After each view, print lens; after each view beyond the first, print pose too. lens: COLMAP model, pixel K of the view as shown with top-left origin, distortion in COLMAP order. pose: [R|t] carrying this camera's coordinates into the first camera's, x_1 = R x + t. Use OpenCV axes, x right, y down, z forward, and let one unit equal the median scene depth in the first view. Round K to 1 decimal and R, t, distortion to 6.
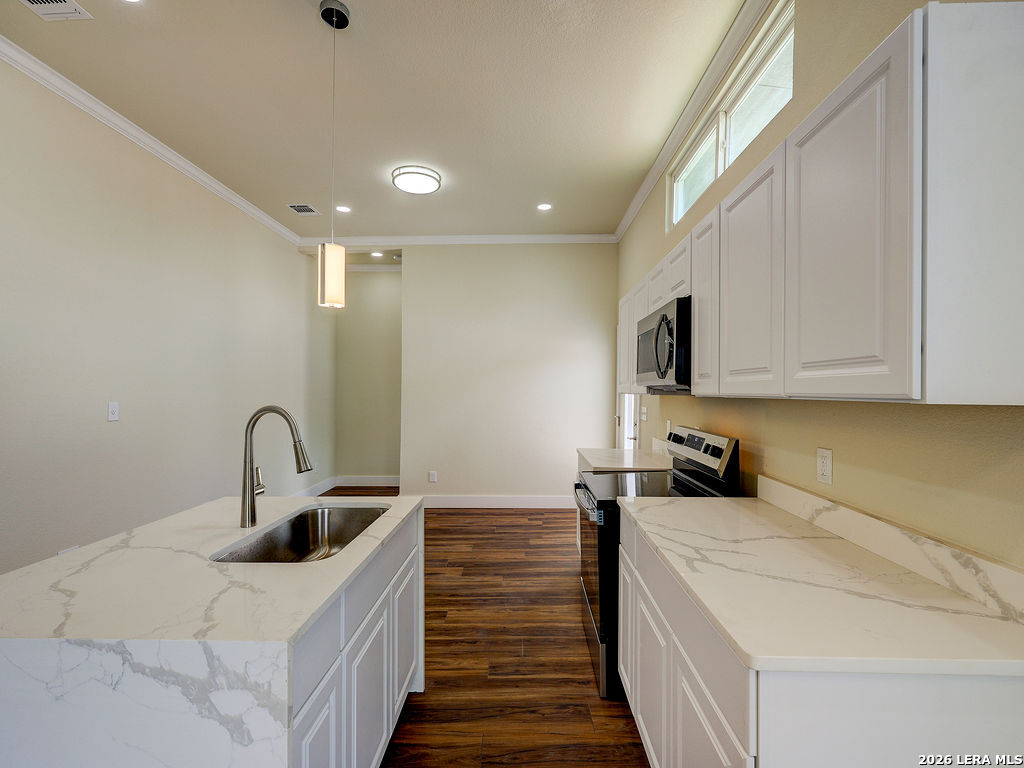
lens RADIAL K [[463.7, 0, 511.9], [0, 463.7, 387.2], [0, 0, 1]] dist [0.001071, -0.000377]
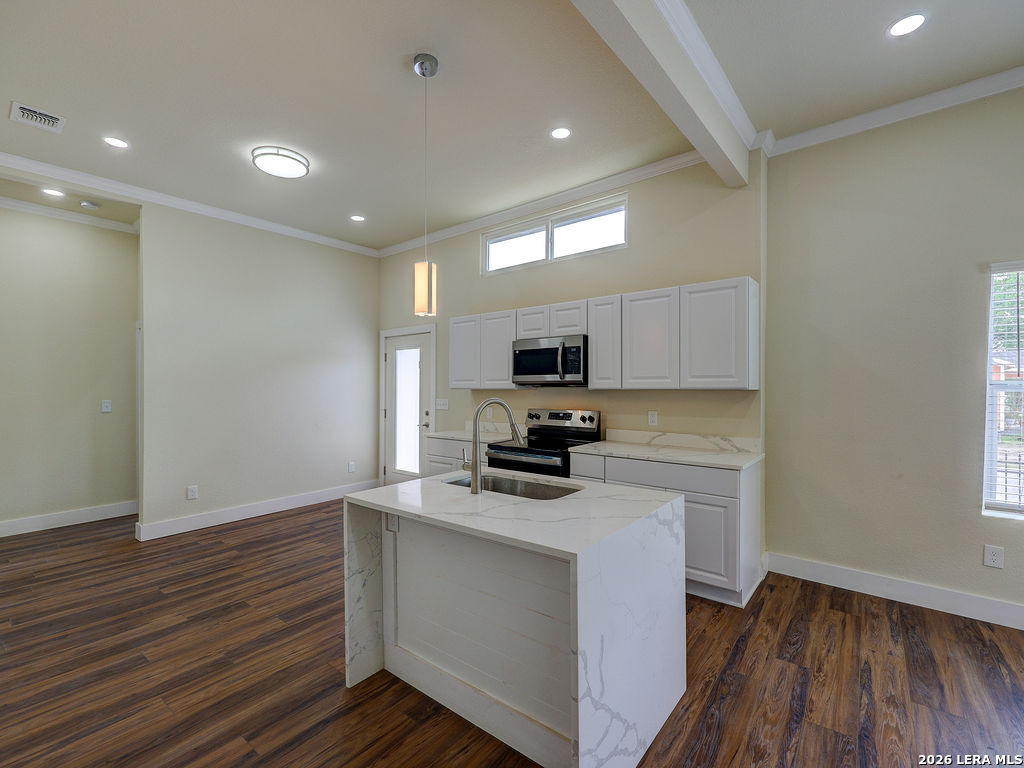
lens RADIAL K [[463.7, 0, 508.0], [0, 463.7, 389.1], [0, 0, 1]] dist [0.001071, -0.000377]
pose [[0.610931, -0.009163, 0.791631, -0.580674], [0.000847, 0.999940, 0.010921, -0.001015], [-0.791683, -0.006001, 0.610902, 0.056884]]
